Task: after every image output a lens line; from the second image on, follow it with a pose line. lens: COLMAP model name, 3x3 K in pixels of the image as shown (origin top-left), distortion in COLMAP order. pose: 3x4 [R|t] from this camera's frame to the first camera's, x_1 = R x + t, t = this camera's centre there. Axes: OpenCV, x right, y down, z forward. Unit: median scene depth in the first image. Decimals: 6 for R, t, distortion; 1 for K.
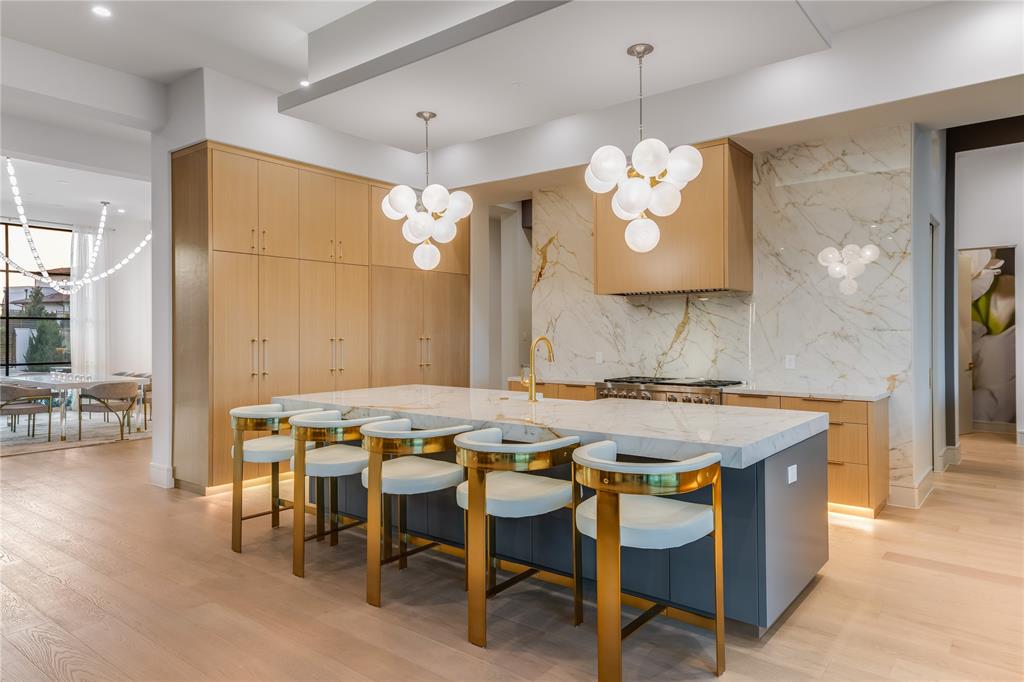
lens RADIAL K [[652.5, 0, 512.1], [0, 652.5, 331.2], [0, 0, 1]] dist [0.039445, 0.003012]
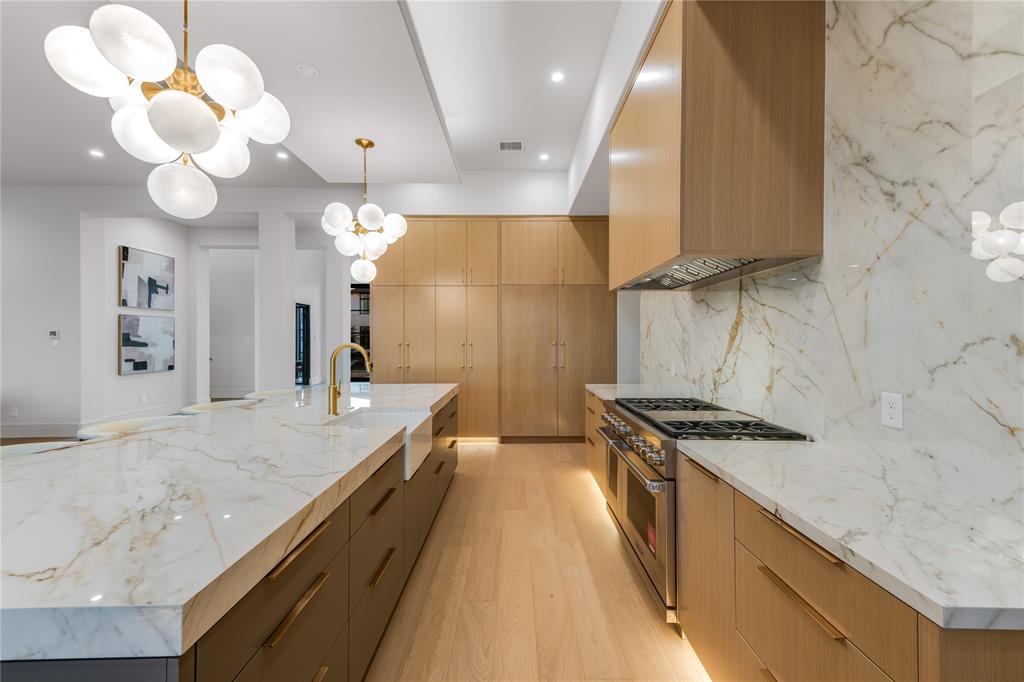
lens RADIAL K [[391.2, 0, 517.7], [0, 391.2, 341.3], [0, 0, 1]] dist [0.001326, -0.000358]
pose [[0.635898, 0.004055, -0.771763, 0.442276], [0.003868, 0.999957, 0.008441, 0.000945], [0.771764, -0.008352, 0.635855, 0.633529]]
